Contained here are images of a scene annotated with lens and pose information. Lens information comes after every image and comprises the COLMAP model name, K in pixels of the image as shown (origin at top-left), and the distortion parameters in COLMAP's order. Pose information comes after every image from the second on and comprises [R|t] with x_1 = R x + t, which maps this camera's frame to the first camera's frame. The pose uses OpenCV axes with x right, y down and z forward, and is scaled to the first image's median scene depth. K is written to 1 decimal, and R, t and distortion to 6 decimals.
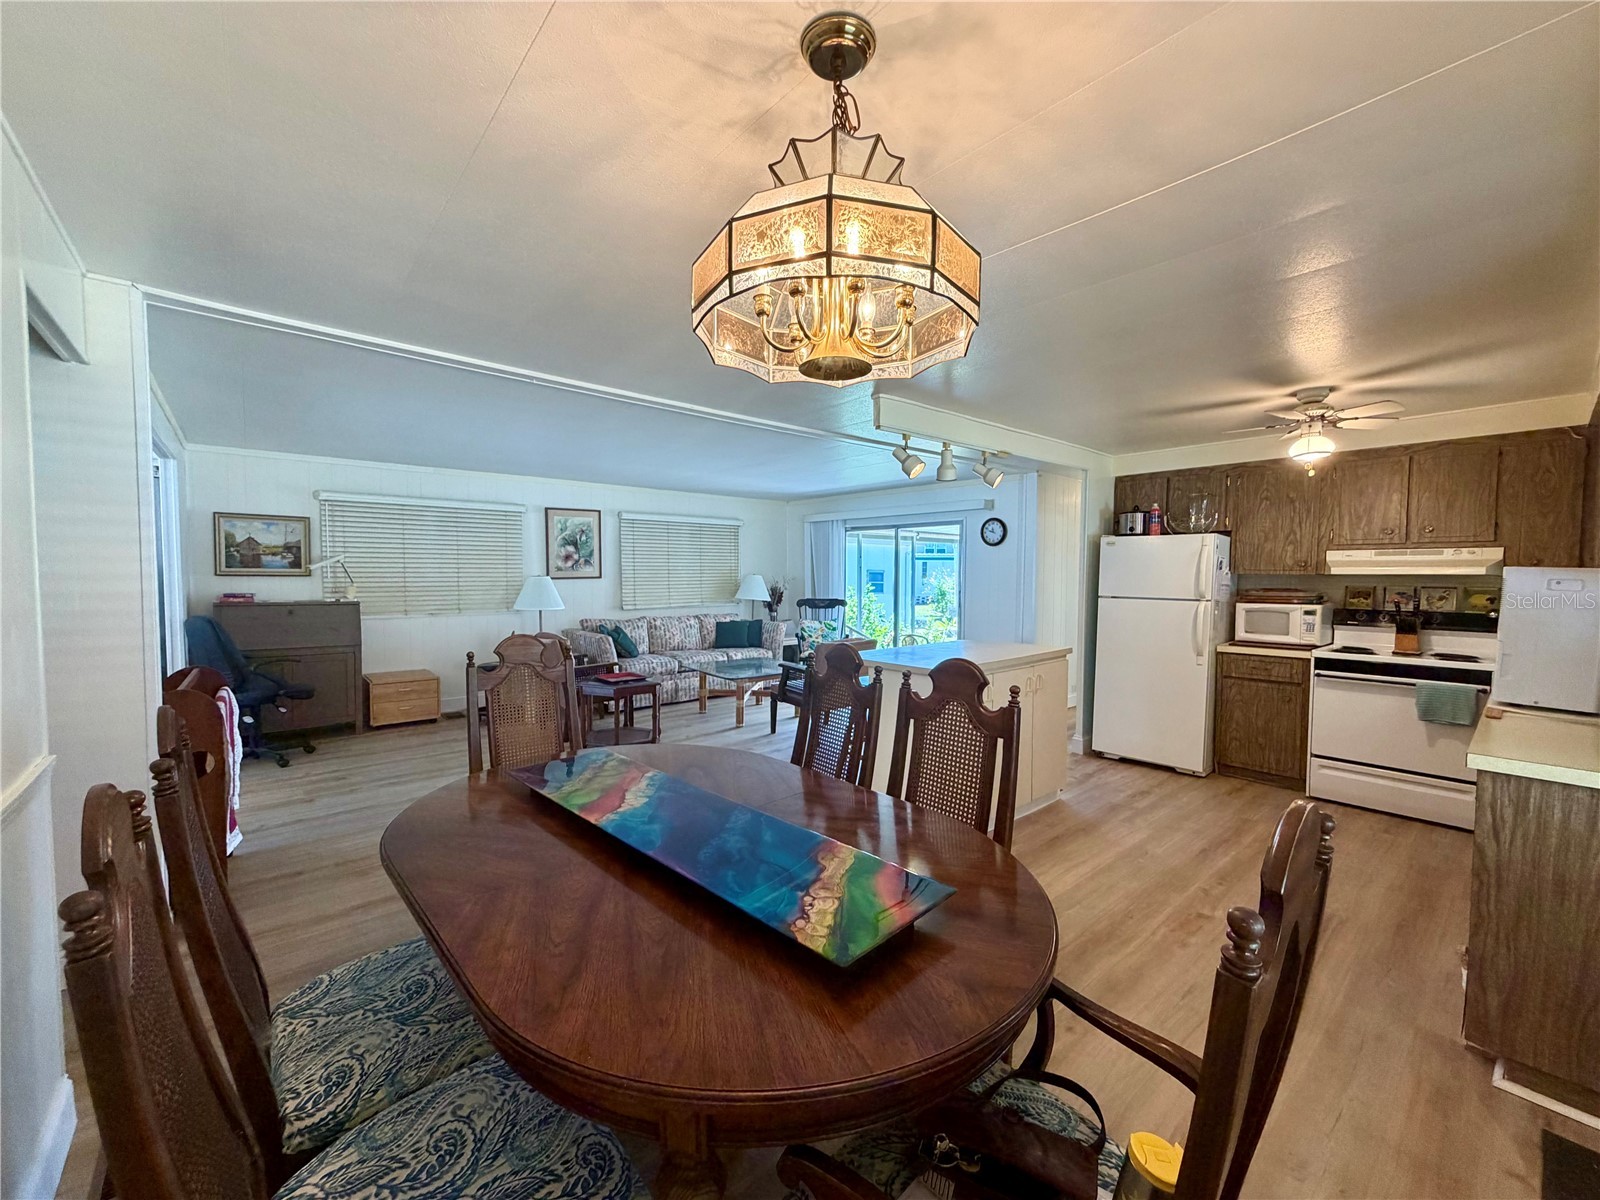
lens RADIAL K [[631.6, 0, 800.0], [0, 631.6, 600.0], [0, 0, 1]] dist [-0.011433, -0.000010]
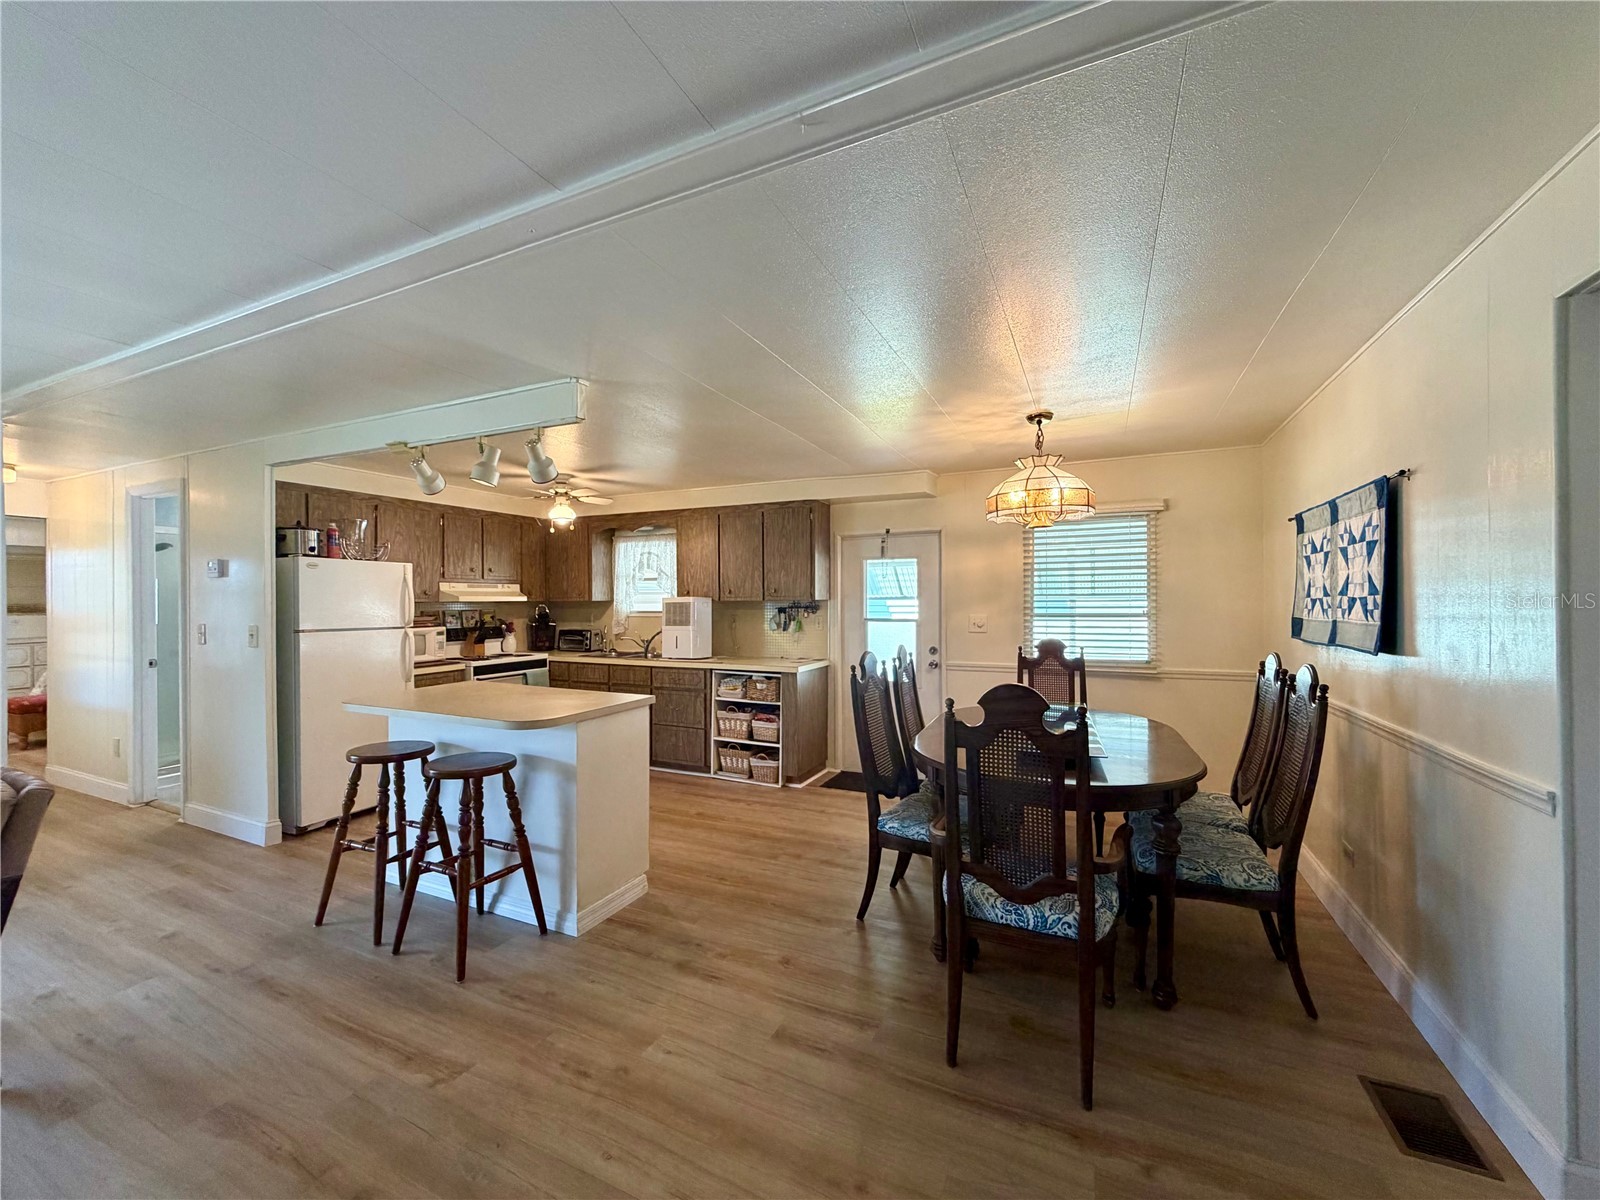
lens RADIAL K [[631.6, 0, 800.0], [0, 631.6, 600.0], [0, 0, 1]] dist [-0.011433, -0.000010]
pose [[-0.408539, 0.001089, 0.912740, -0.575421], [0.040109, 0.999055, 0.016760, -0.036264], [-0.911859, 0.043456, -0.408196, 0.867177]]
